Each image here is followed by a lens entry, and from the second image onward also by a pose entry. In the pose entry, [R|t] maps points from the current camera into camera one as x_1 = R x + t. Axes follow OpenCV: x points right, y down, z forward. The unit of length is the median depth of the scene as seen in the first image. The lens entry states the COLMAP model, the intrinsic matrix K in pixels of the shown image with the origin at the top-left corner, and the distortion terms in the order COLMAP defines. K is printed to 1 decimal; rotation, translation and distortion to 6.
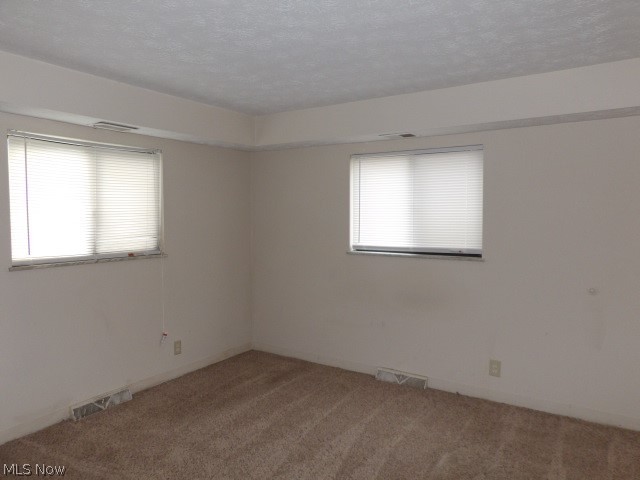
lens RADIAL K [[461.6, 0, 318.6], [0, 461.6, 234.5], [0, 0, 1]] dist [-0.025418, 0.051991]
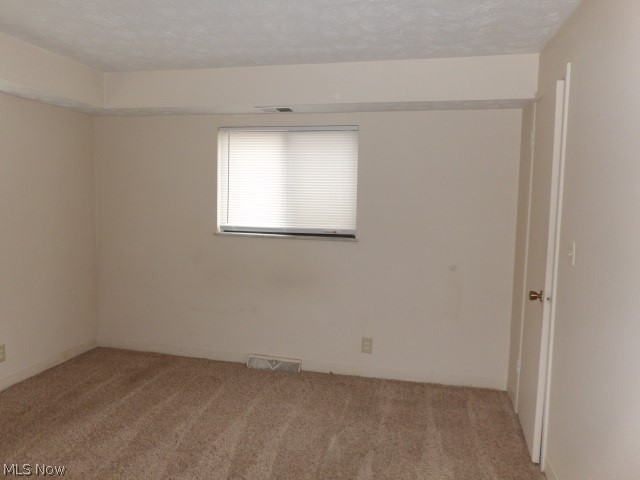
lens RADIAL K [[461.6, 0, 316.7], [0, 461.6, 235.1], [0, 0, 1]] dist [-0.025418, 0.051991]
pose [[0.937999, -0.005275, 0.346599, -0.078681], [-0.008183, 0.999269, 0.037355, 0.007035], [-0.346543, -0.037875, 0.937269, 0.081896]]
